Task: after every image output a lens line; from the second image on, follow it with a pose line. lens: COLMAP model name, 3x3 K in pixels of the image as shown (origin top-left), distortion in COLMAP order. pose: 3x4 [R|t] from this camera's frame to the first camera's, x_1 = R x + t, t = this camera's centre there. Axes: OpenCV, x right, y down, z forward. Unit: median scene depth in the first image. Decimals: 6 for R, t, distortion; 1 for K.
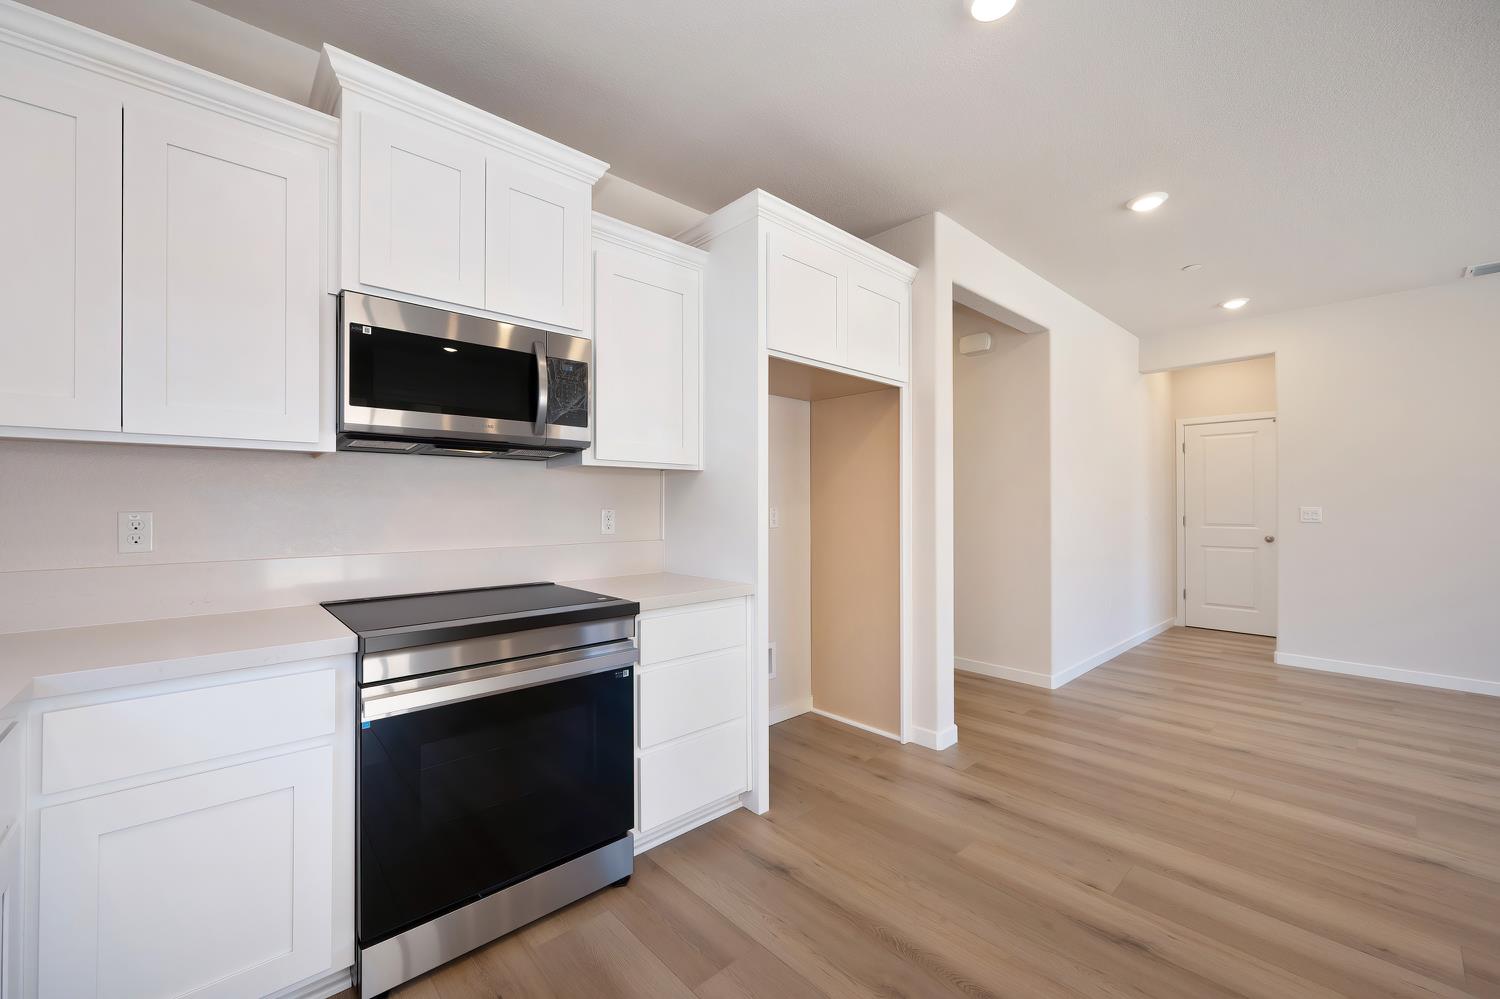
lens RADIAL K [[593.0, 0, 760.7], [0, 593.0, 496.6], [0, 0, 1]] dist [-0.002630, 0.000203]
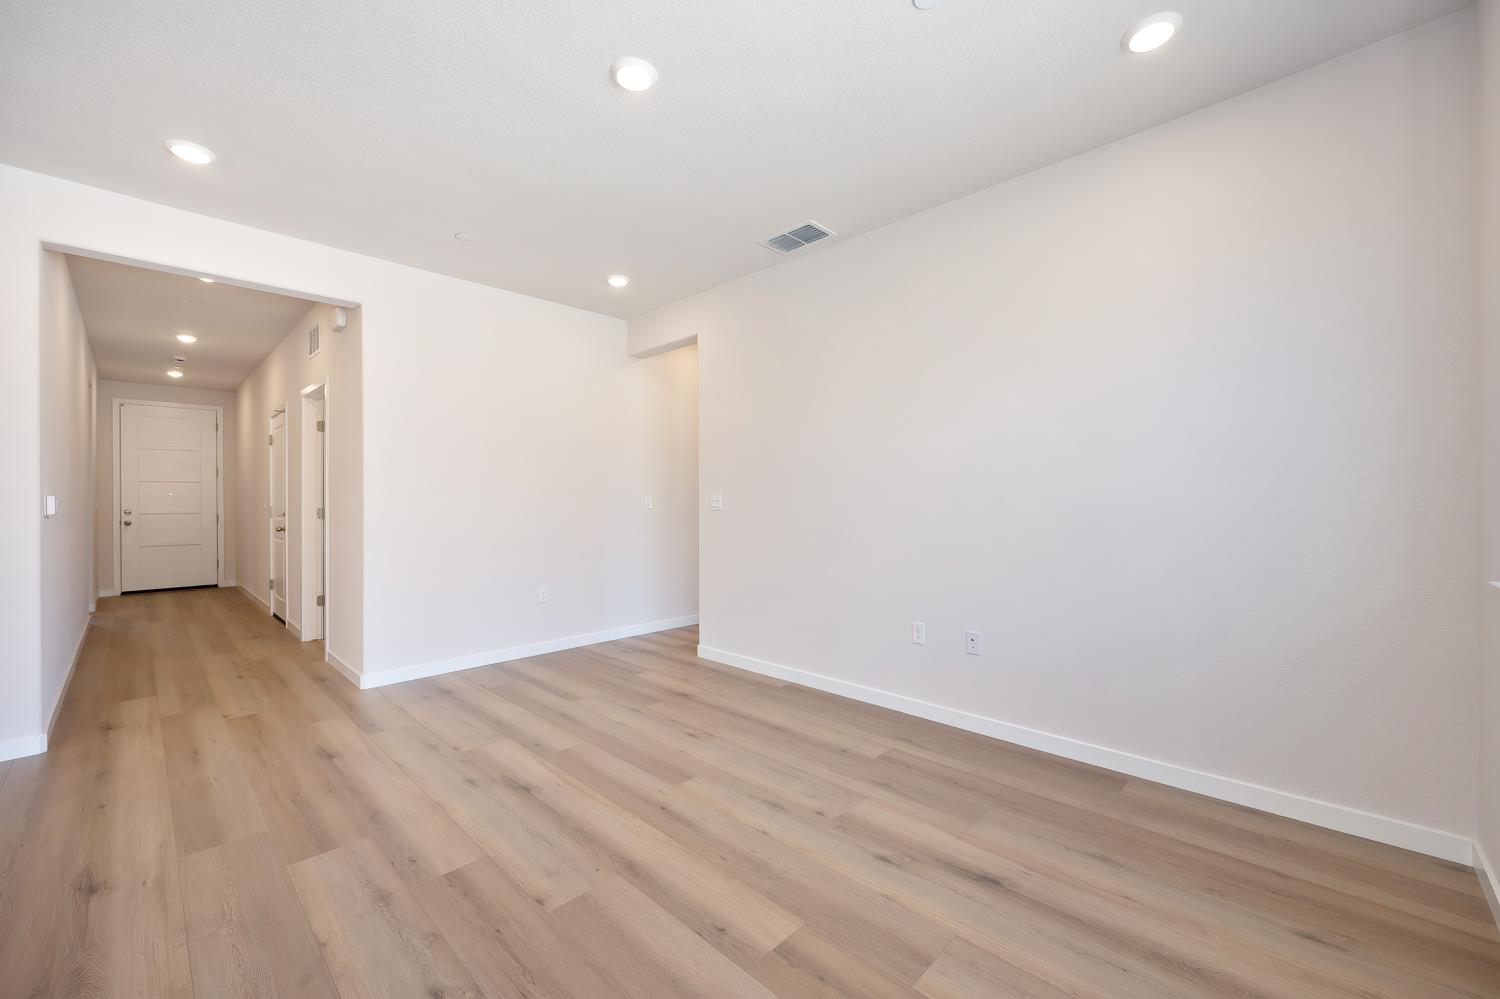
lens RADIAL K [[593.0, 0, 752.4], [0, 593.0, 508.3], [0, 0, 1]] dist [-0.002630, 0.000203]
pose [[0.998755, -0.004312, 0.049697, 1.421602], [0.002940, 0.999613, 0.027651, 0.020380], [-0.049797, -0.027471, 0.998382, 0.058377]]
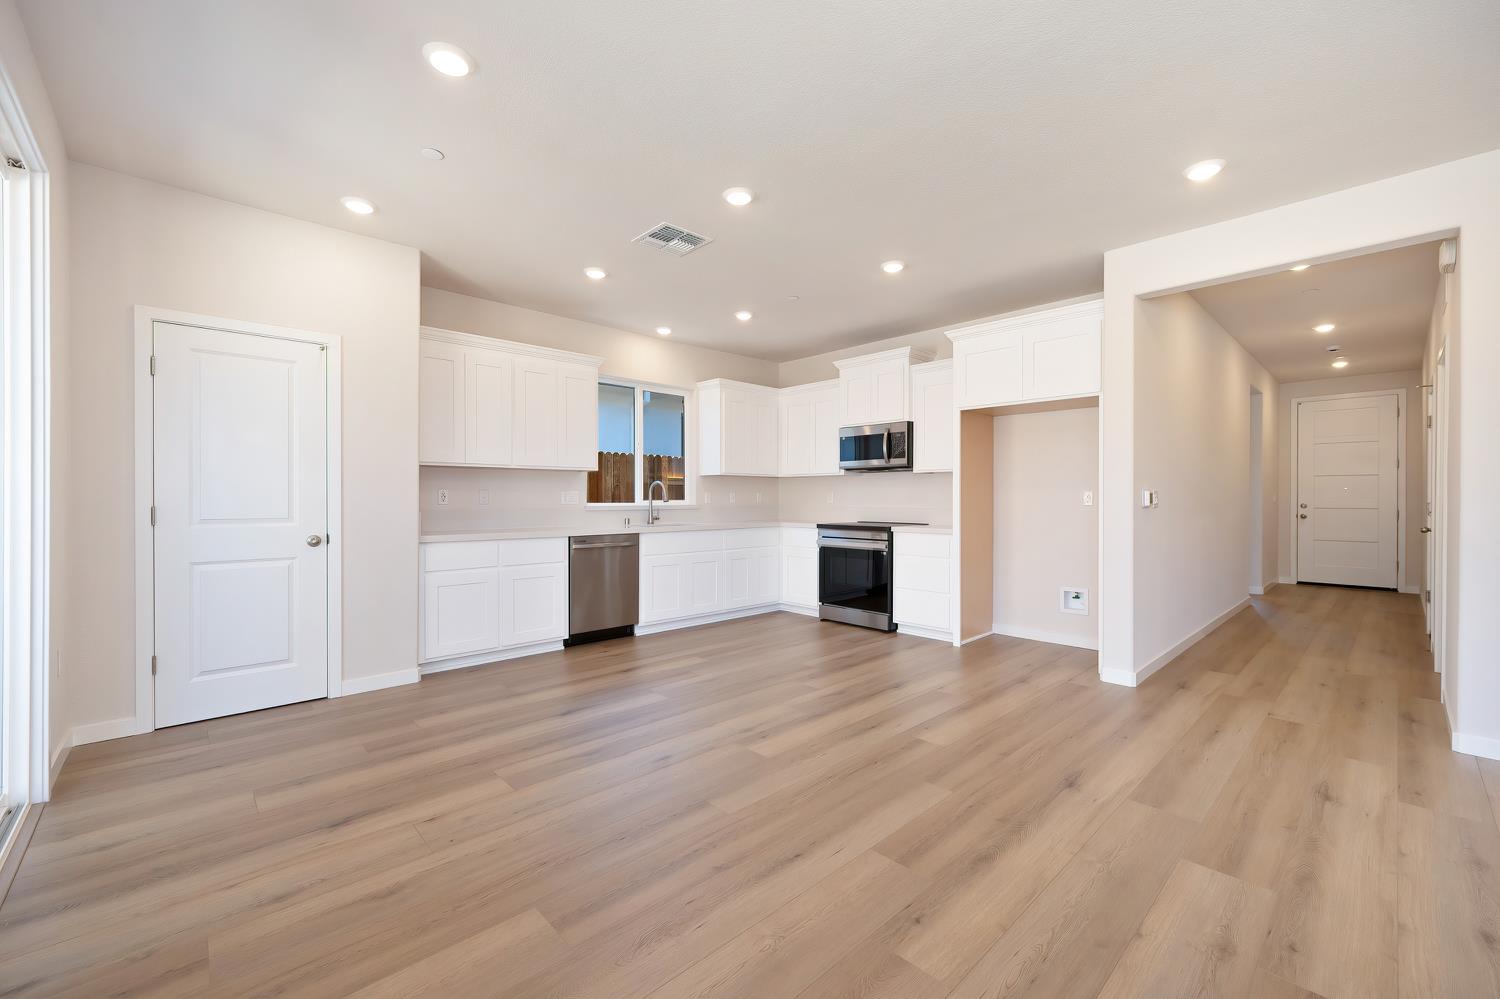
lens RADIAL K [[612.9, 0, 740.9], [0, 612.9, 491.3], [0, 0, 1]] dist [-0.007442, 0.000680]
pose [[-0.012252, -0.010792, -0.999867, 1.613976], [0.013698, 0.999846, -0.010960, 0.029599], [0.999831, -0.013831, -0.012102, 0.252242]]
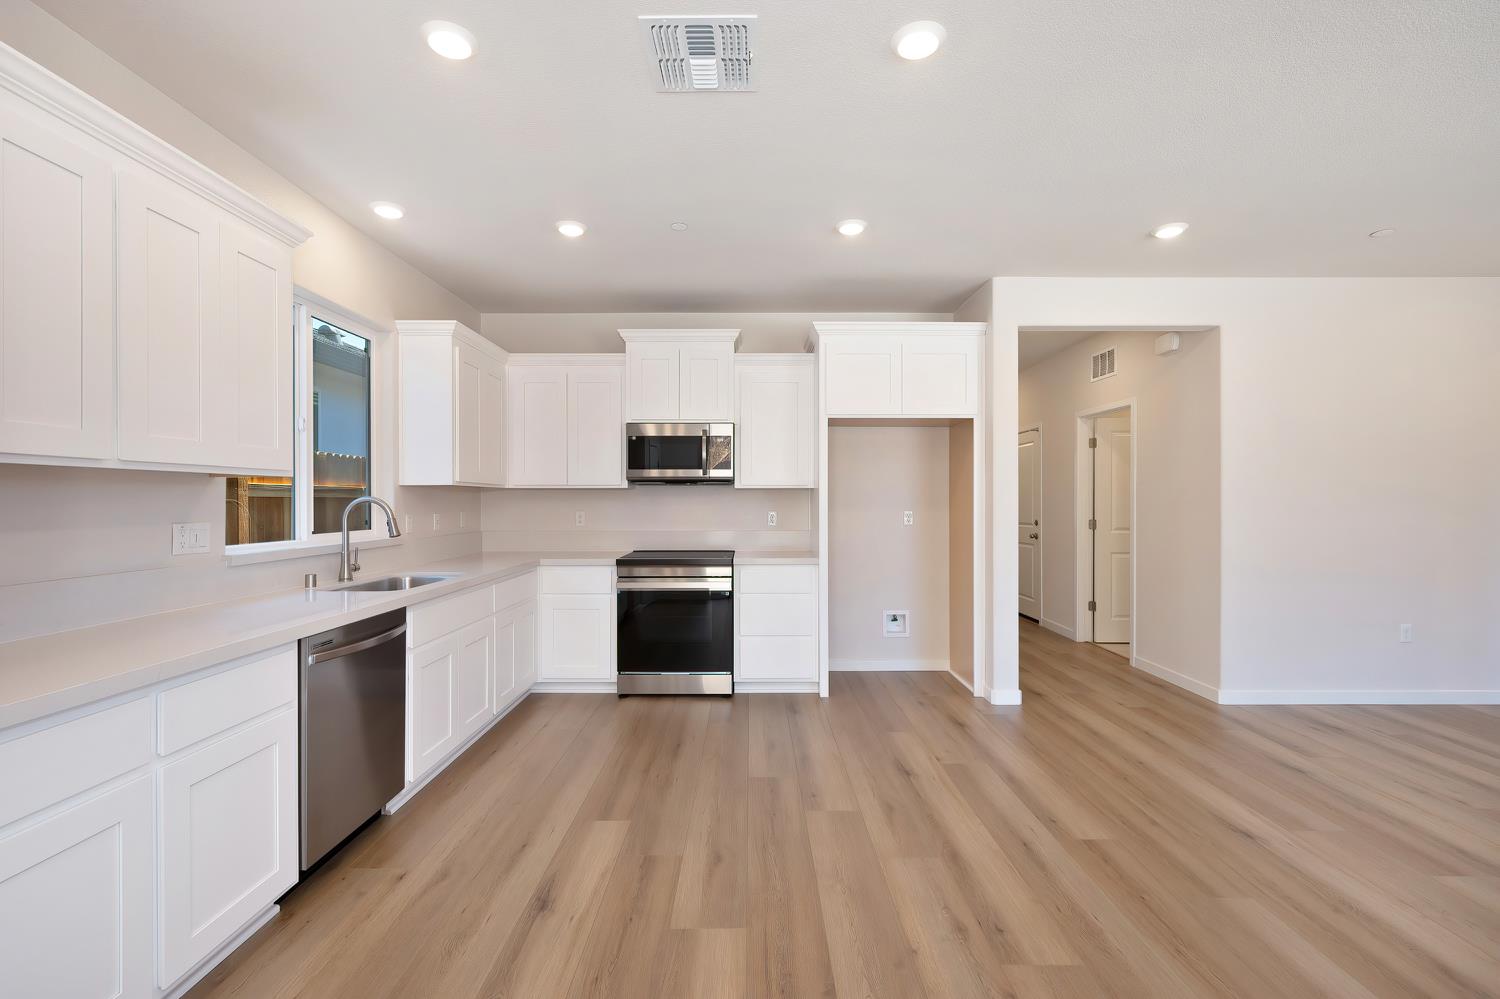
lens RADIAL K [[661.1, 0, 747.6], [0, 661.1, 501.5], [0, 0, 1]] dist [-0.007181, 0.001303]
pose [[0.728942, 0.003076, -0.684568, 0.887231], [0.008717, 0.999867, 0.013774, -0.029272], [0.684520, -0.016008, 0.728818, -0.383354]]
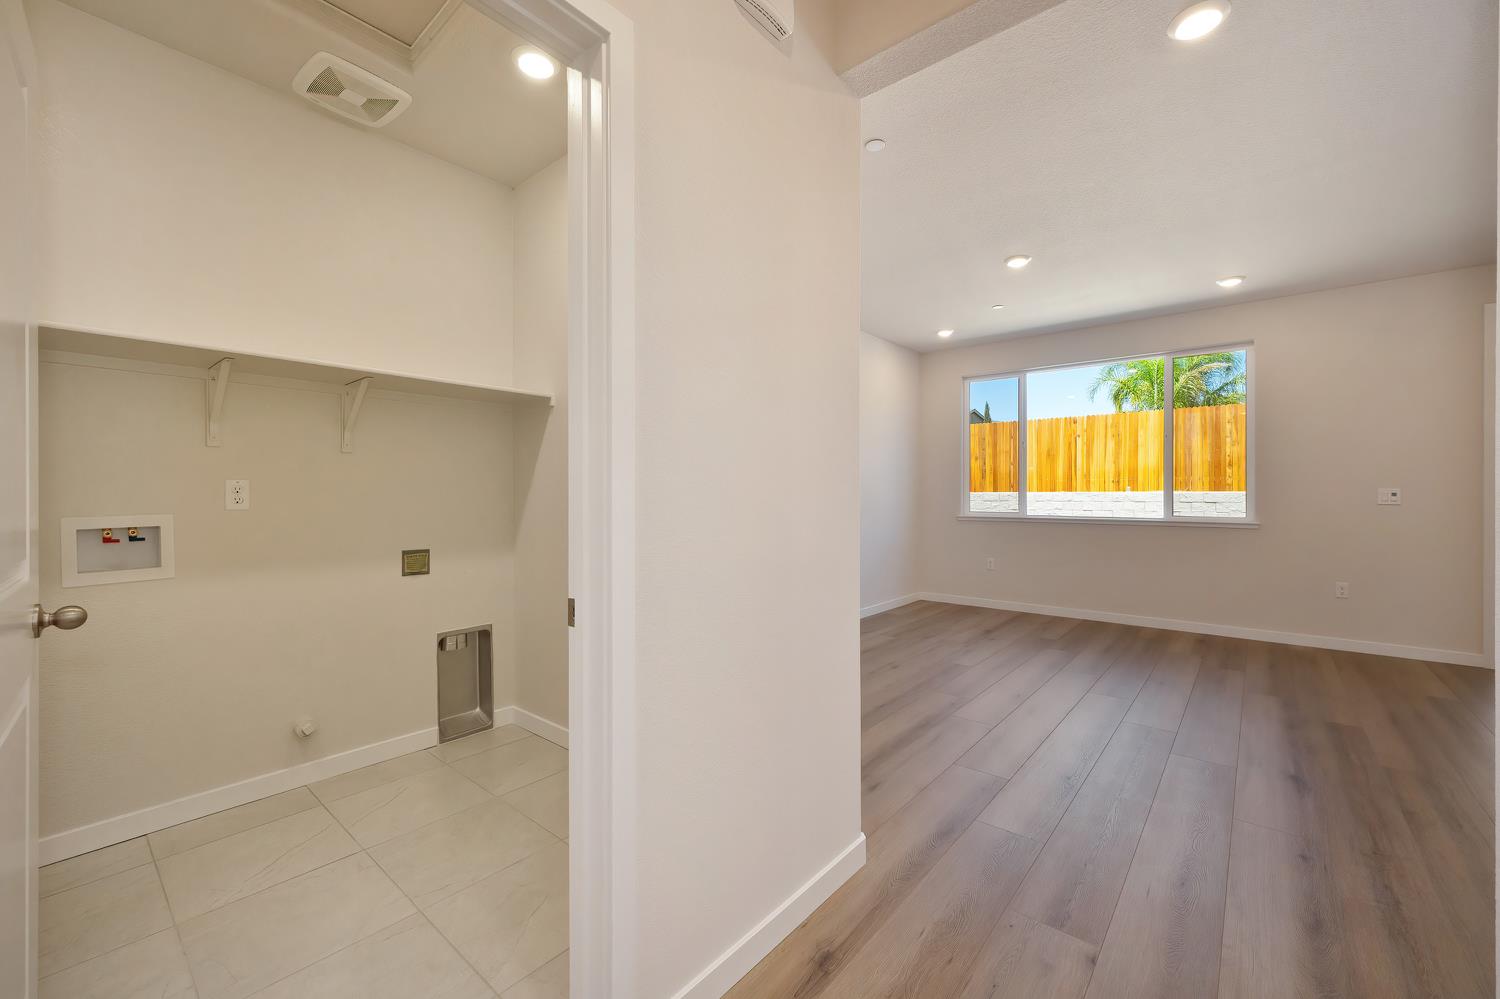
lens RADIAL K [[593.0, 0, 766.9], [0, 593.0, 494.7], [0, 0, 1]] dist [-0.002630, 0.000203]
pose [[-0.116190, -0.003239, 0.993222, 0.048316], [-0.015130, 0.999884, 0.001491, 0.039997], [-0.993112, -0.014855, -0.116226, 1.512078]]
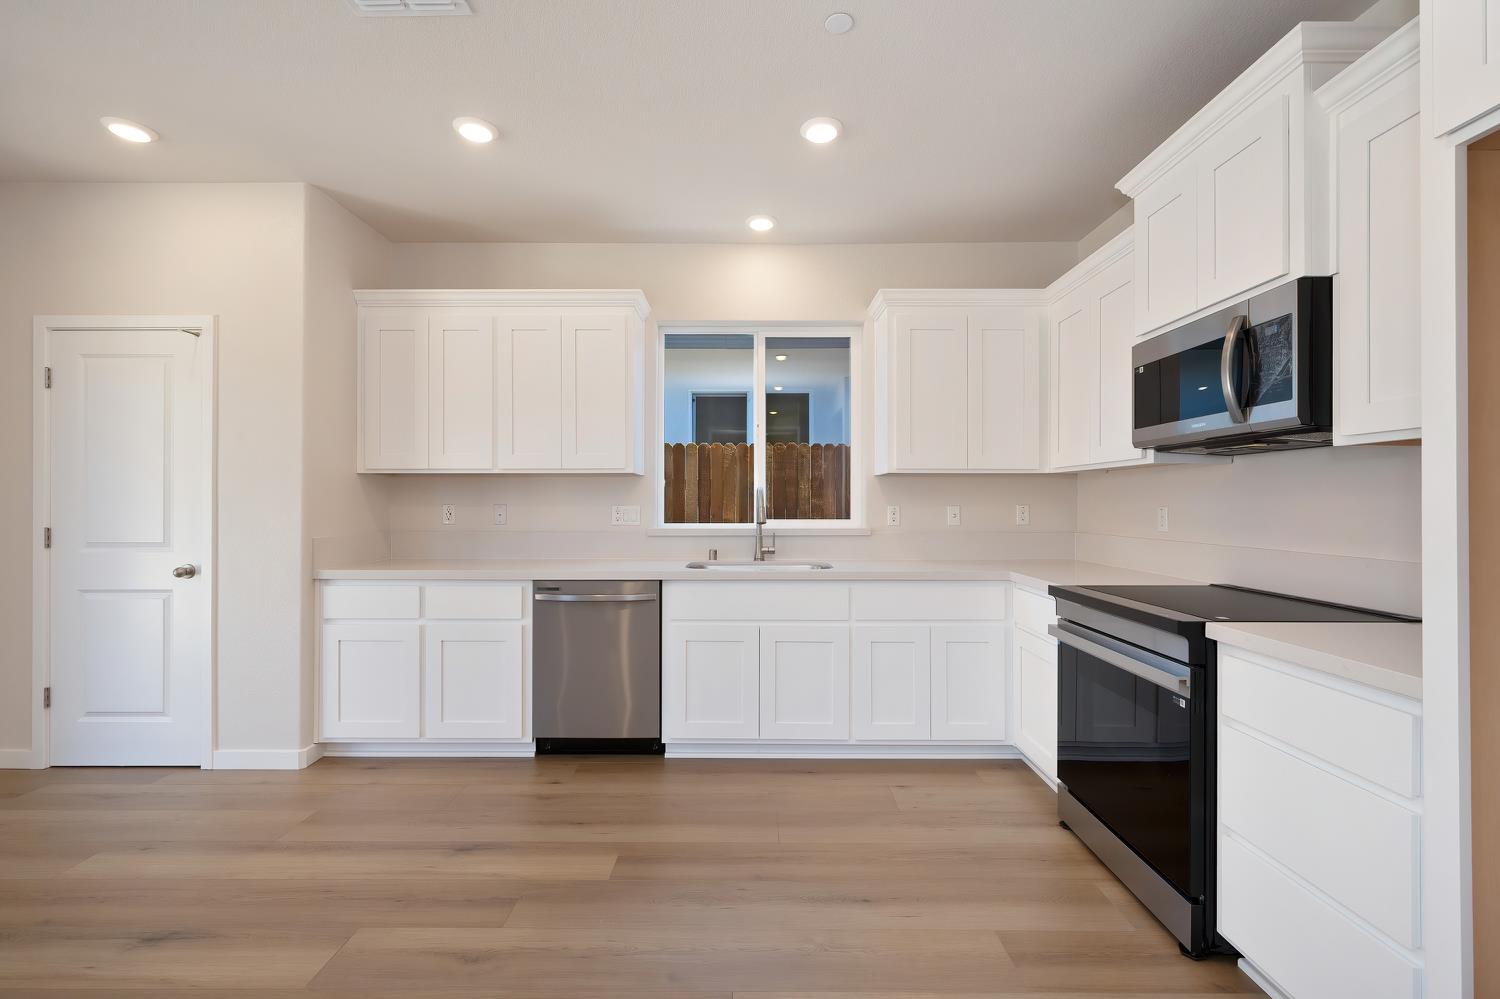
lens RADIAL K [[642.1, 0, 753.4], [0, 642.1, 500.1], [0, 0, 1]] dist [-0.002106, -0.000107]
pose [[-0.689037, -0.001290, -0.724725, 0.560123], [0.010797, 0.999869, -0.012046, 0.009283], [0.724646, -0.016125, -0.688933, 0.759079]]
